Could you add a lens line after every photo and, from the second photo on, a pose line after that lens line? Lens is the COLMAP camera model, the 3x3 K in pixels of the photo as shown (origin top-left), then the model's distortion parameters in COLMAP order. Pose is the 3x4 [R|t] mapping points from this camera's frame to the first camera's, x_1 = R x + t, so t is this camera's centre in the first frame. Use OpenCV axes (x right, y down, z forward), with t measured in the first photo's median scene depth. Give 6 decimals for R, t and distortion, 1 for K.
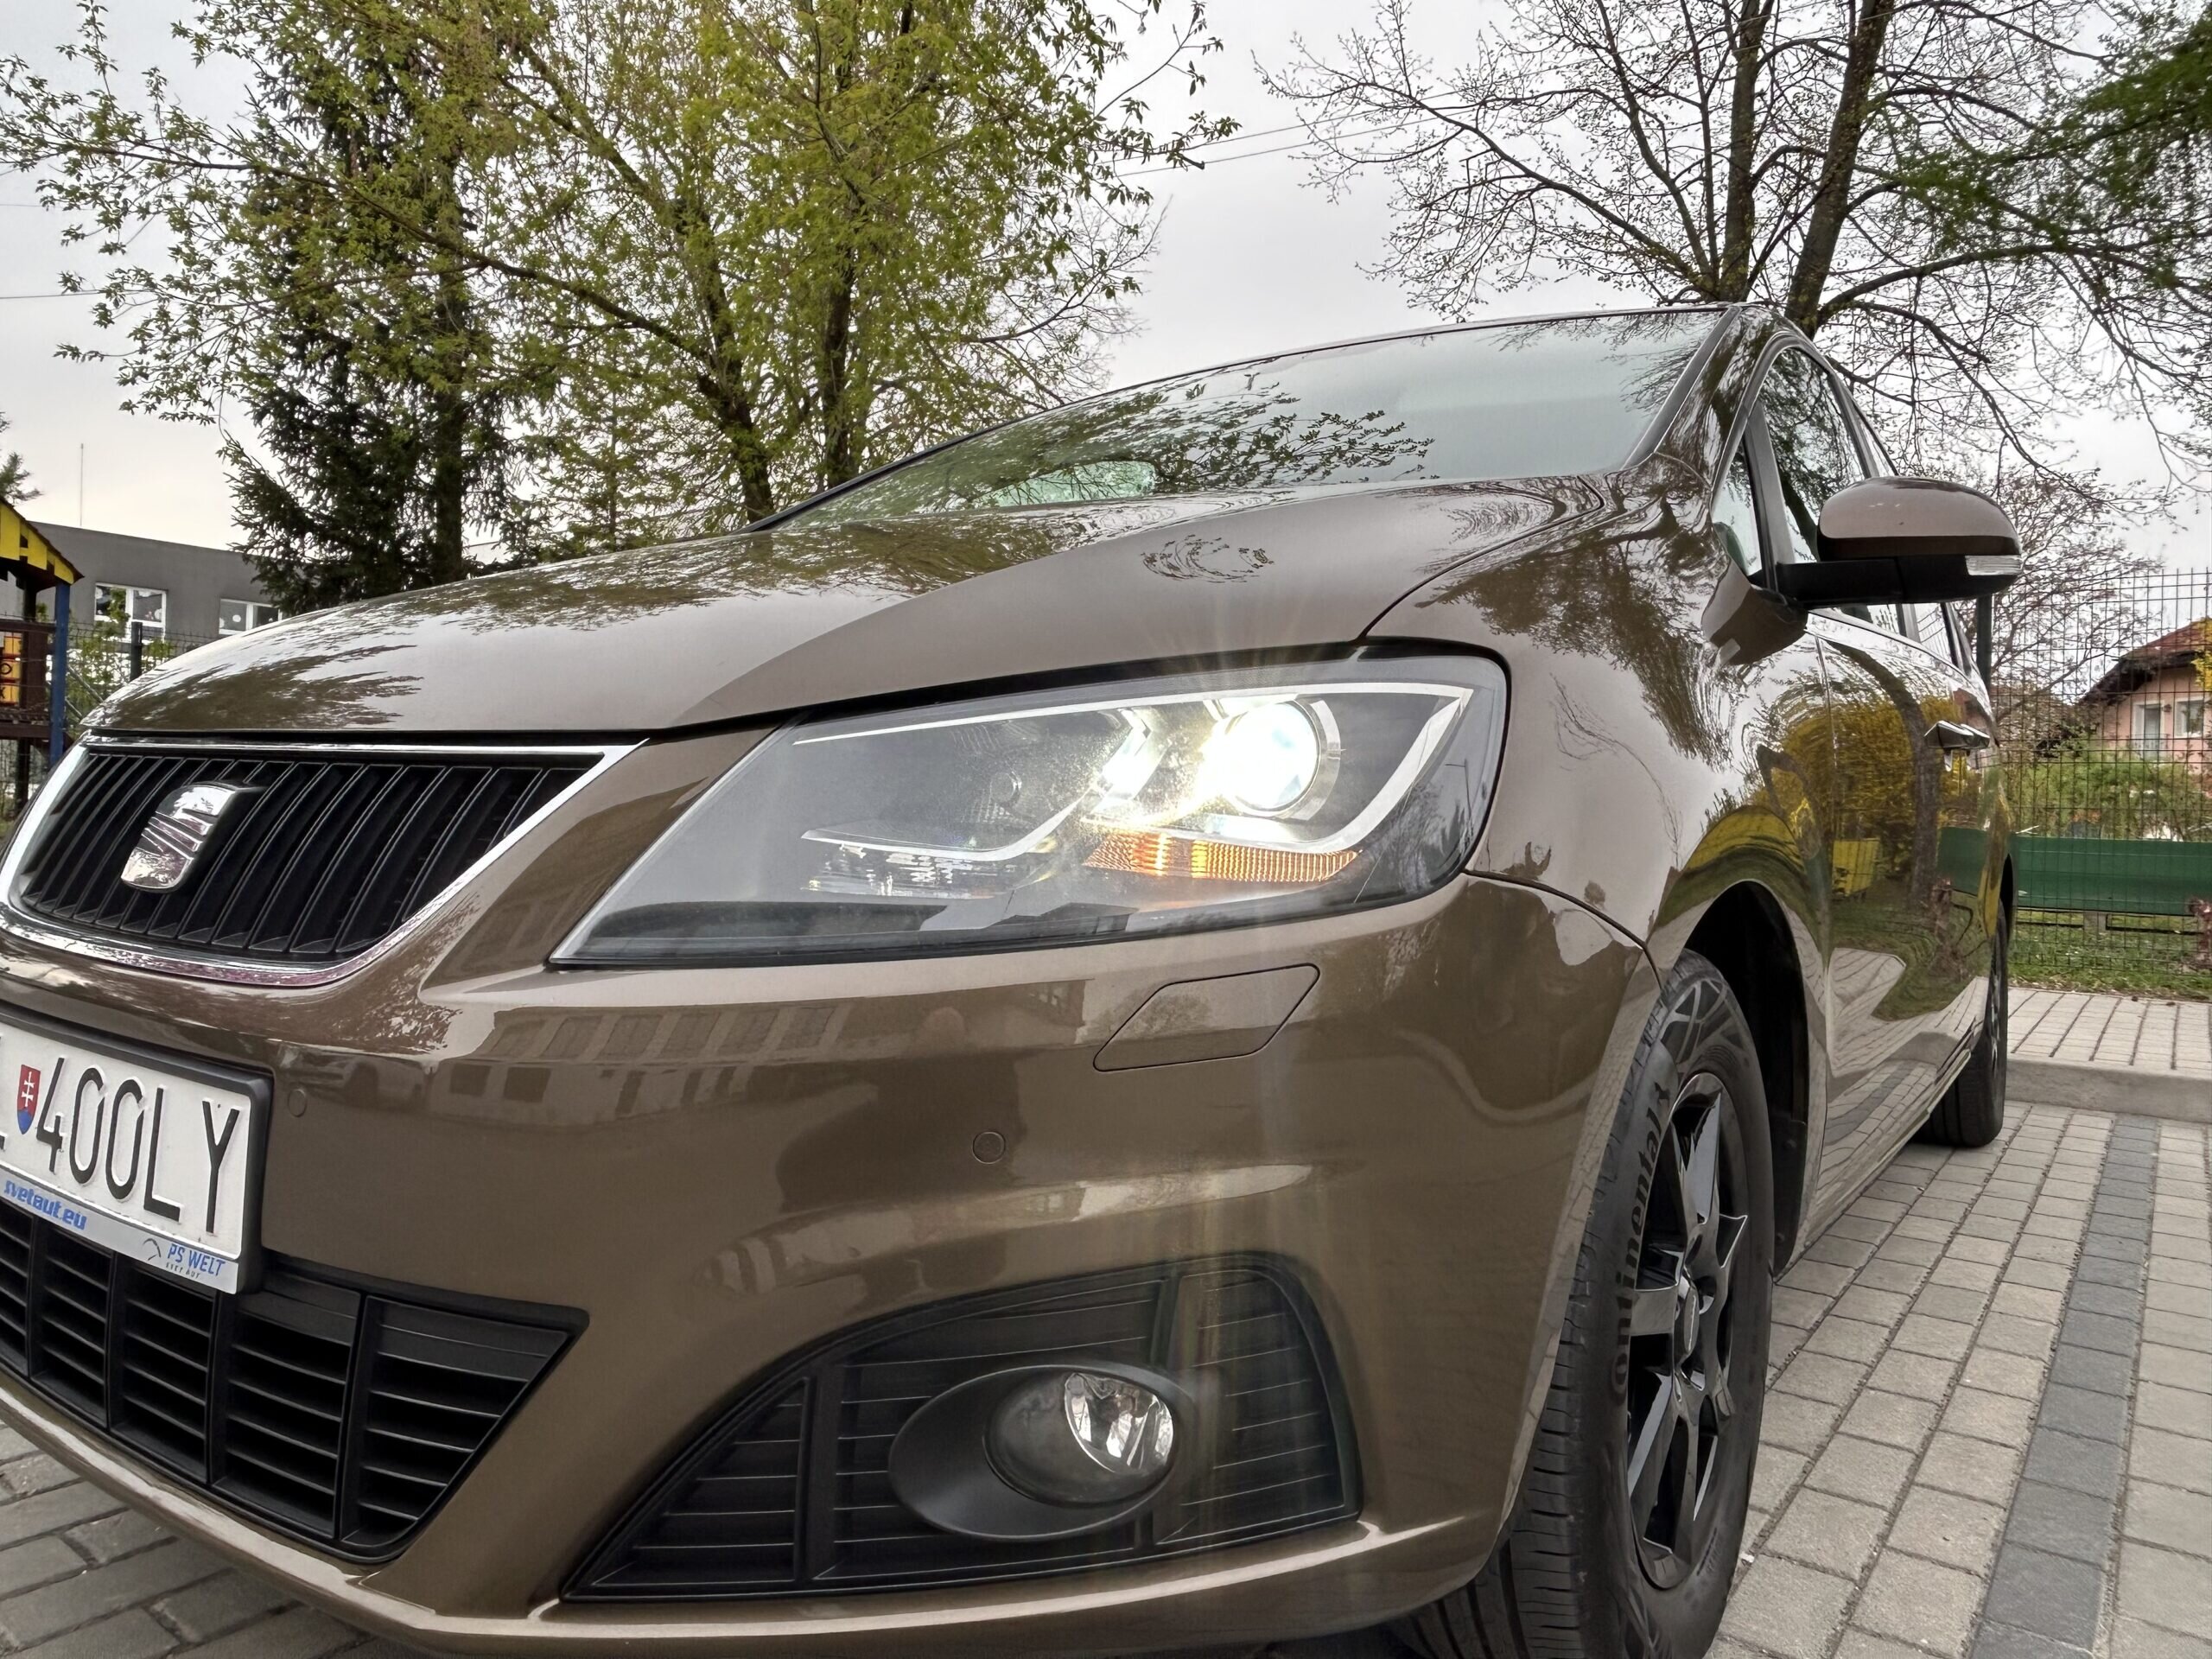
lens RADIAL K [[1461.0, 0, 1075.7], [0, 1461.0, 800.6], [0, 0, 1]] dist [0.001207, -0.000184]
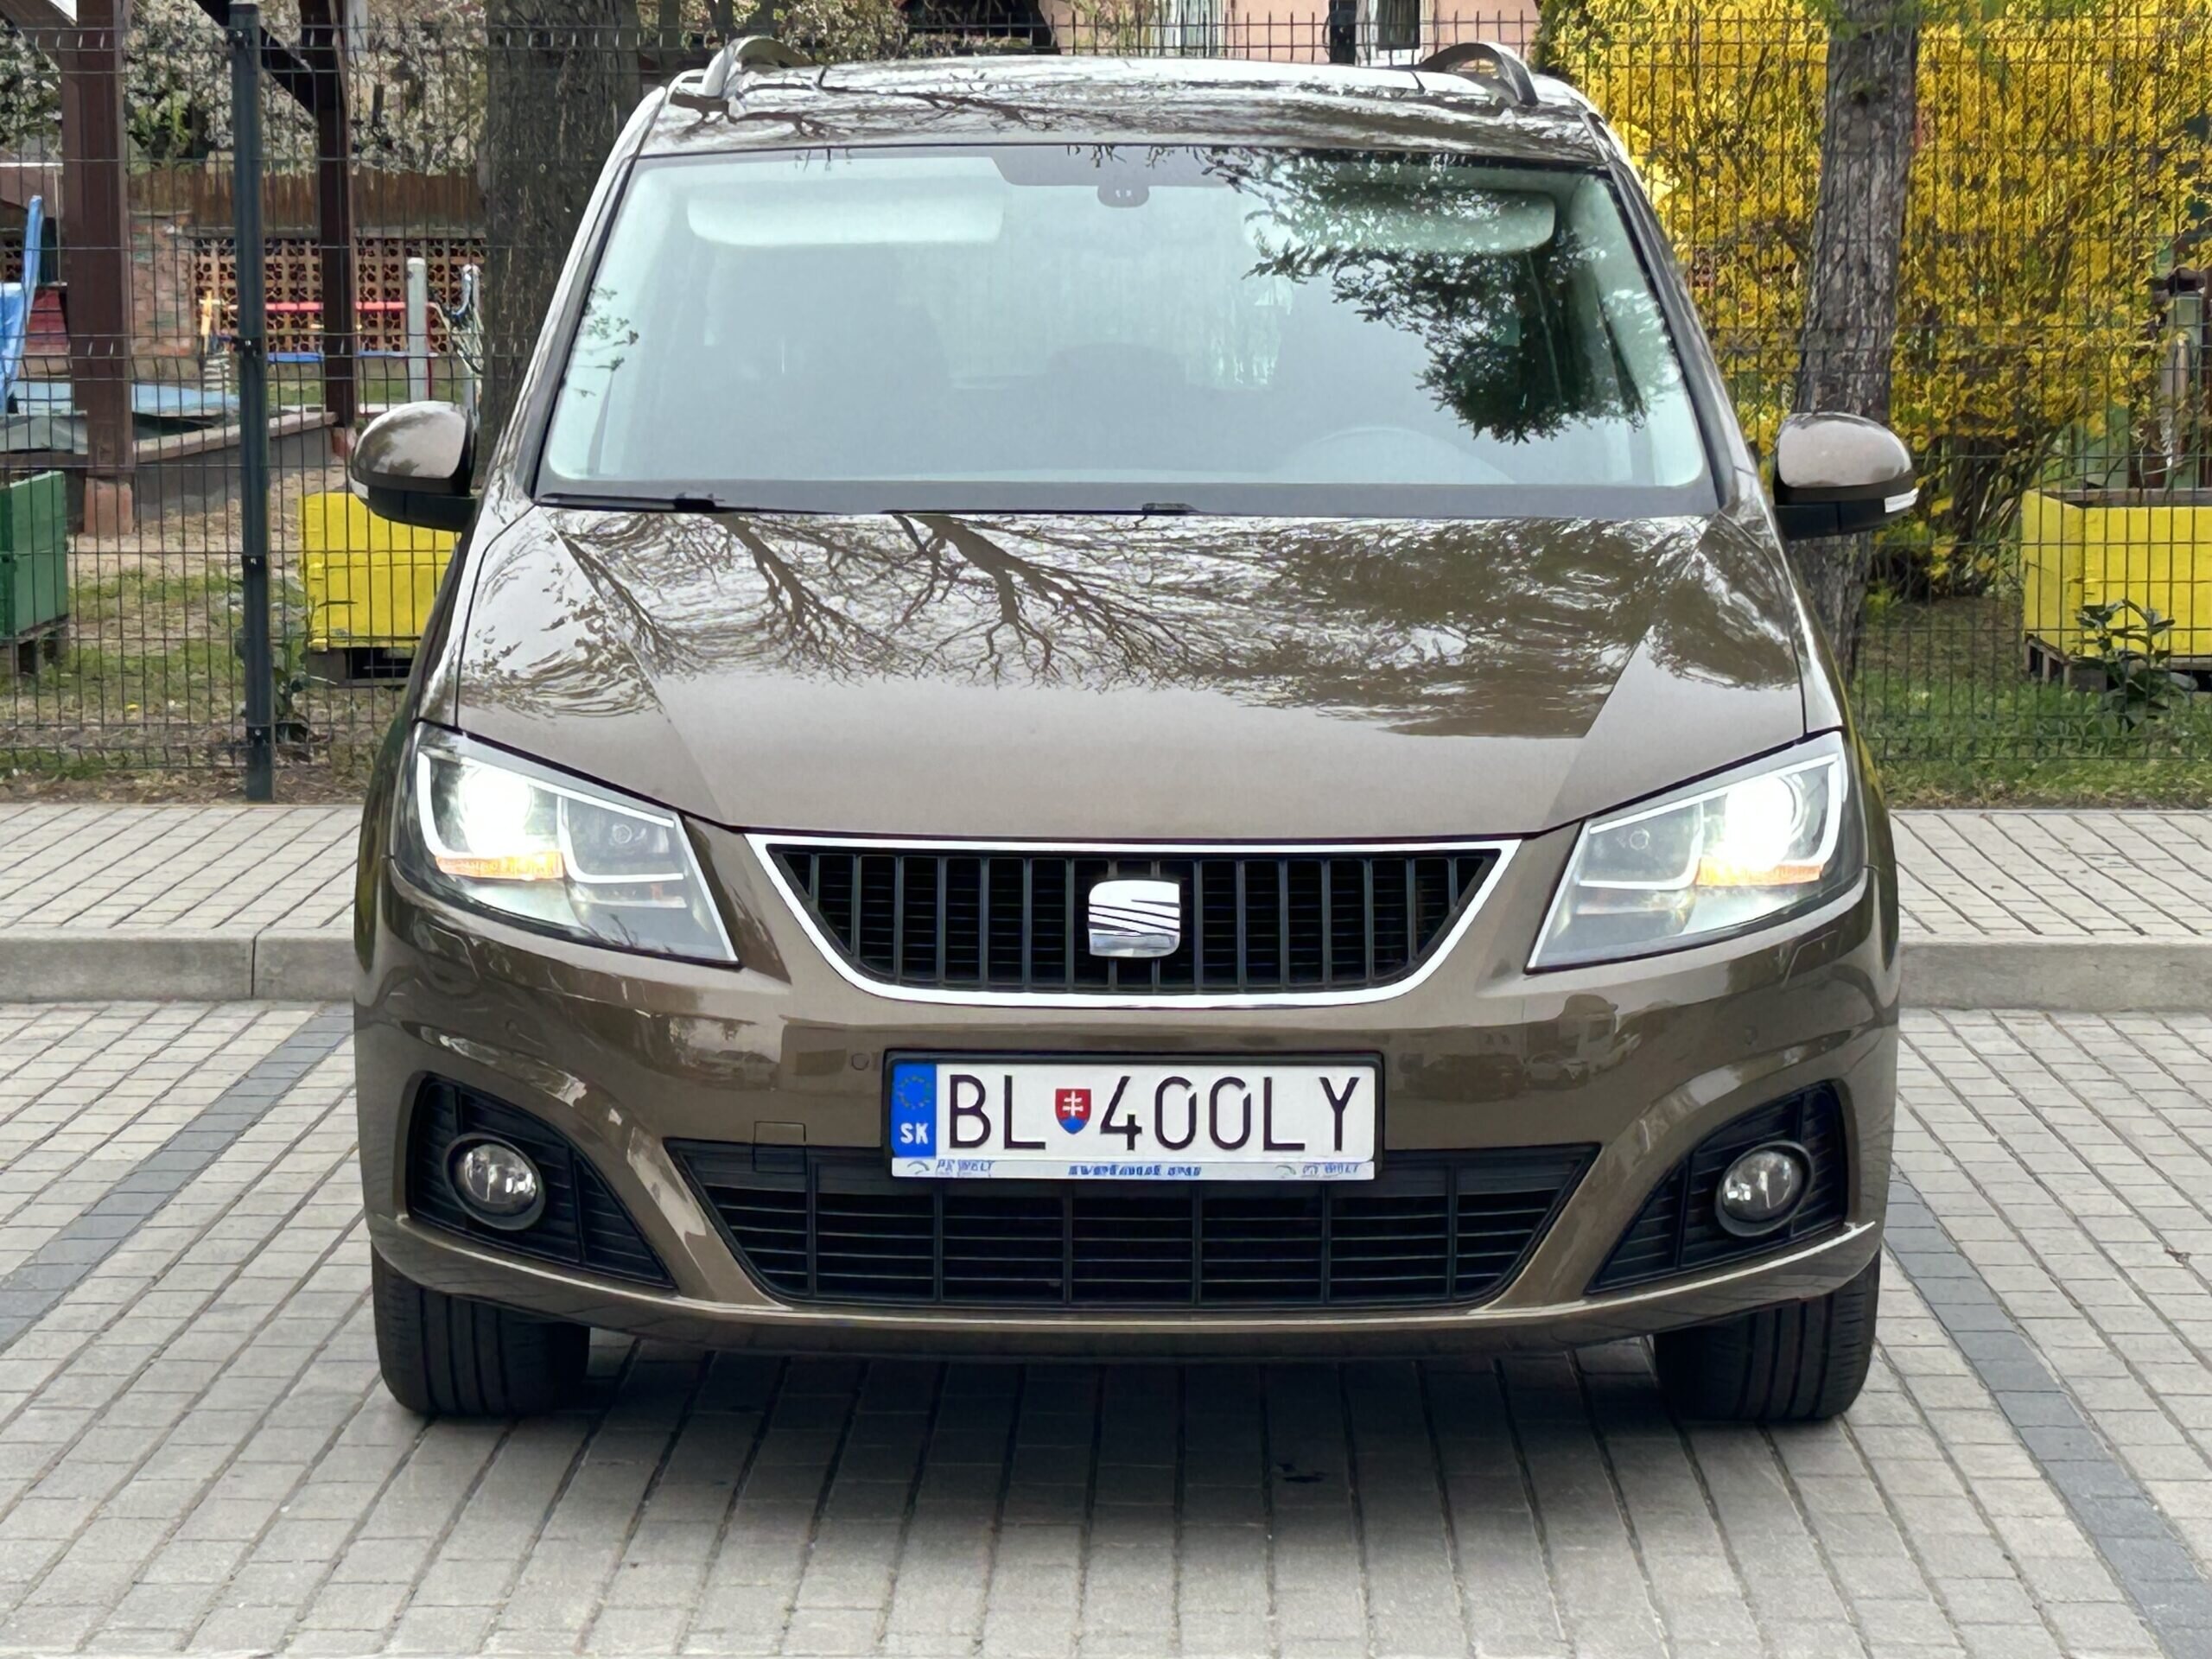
lens RADIAL K [[5875.2, 0, 1098.9], [0, 5875.2, 910.6], [0, 0, 1]] dist [0.213791, -1.060276]
pose [[0.802814, -0.098890, 0.587971, -4.684345], [0.022682, 0.990501, 0.135621, -0.890141], [-0.595797, -0.095542, 0.797432, -4.145847]]
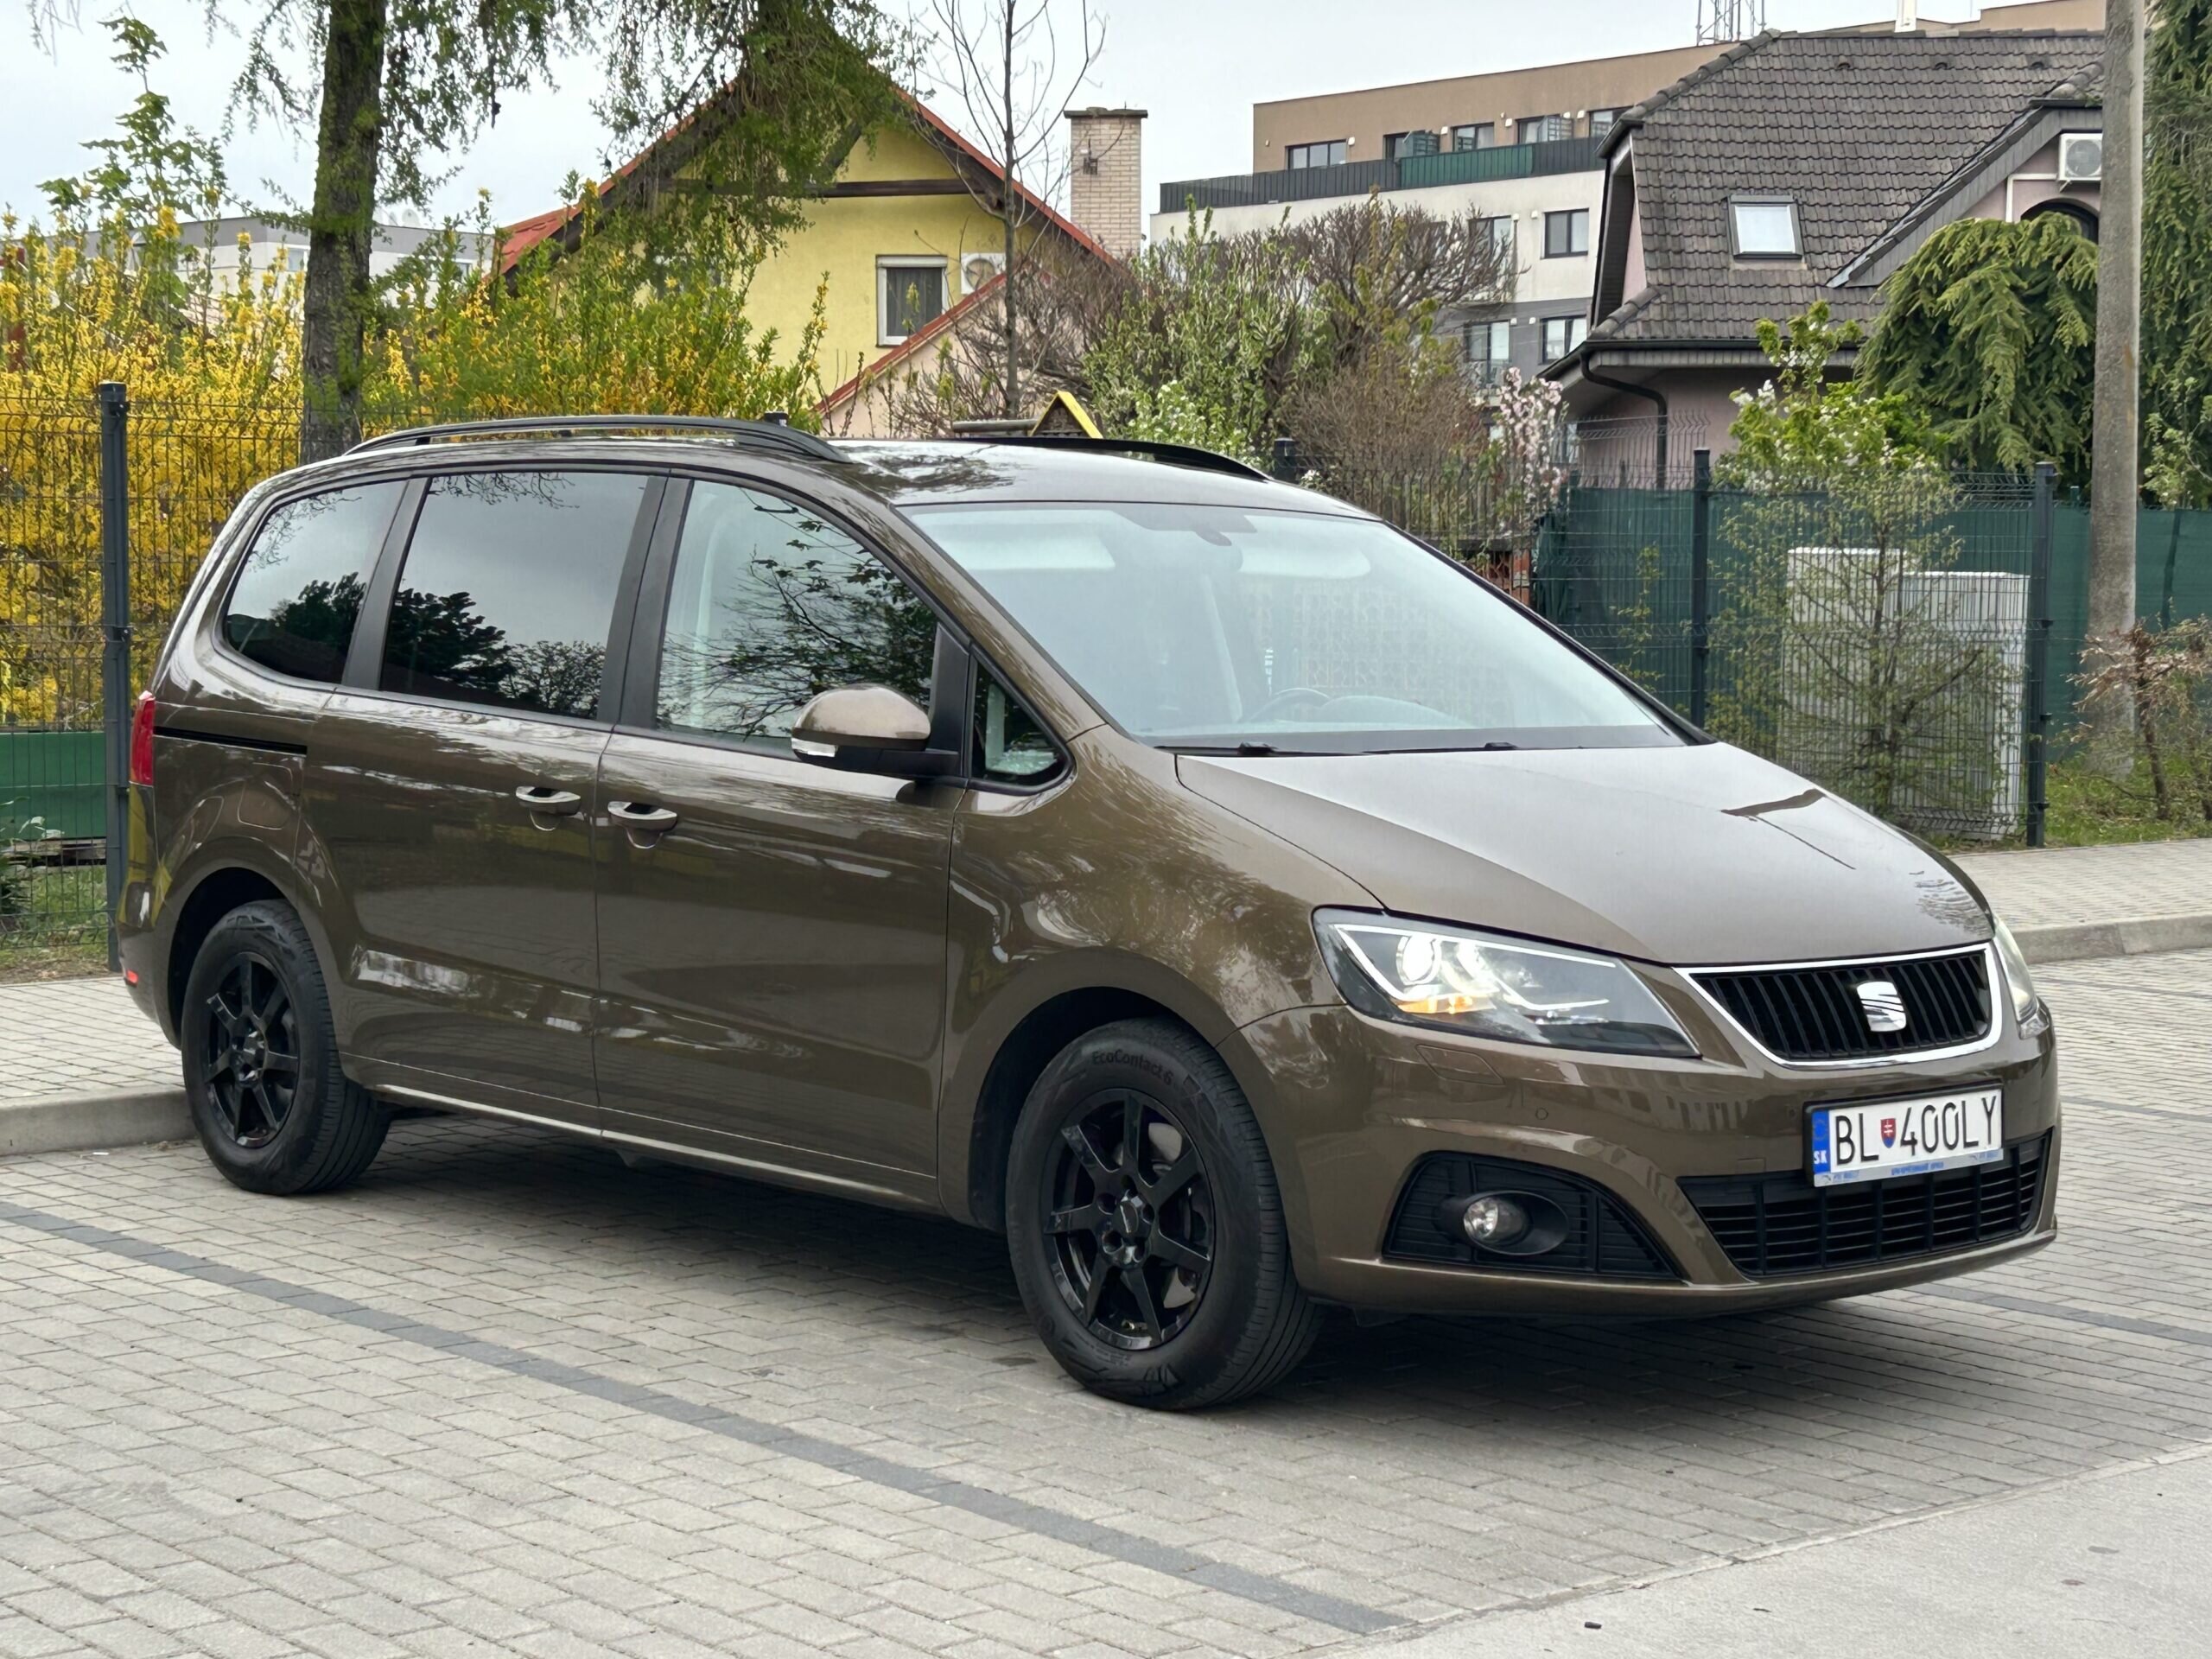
lens RADIAL K [[3861.5, 0, 1106.0], [0, 3861.5, 829.5], [0, 0, 1]] dist [-0.010802, -0.034508]
pose [[0.228354, -0.091188, 0.969298, -7.600965], [0.000081, 0.995606, 0.093644, -0.921410], [-0.973578, -0.021305, 0.227358, 0.958226]]
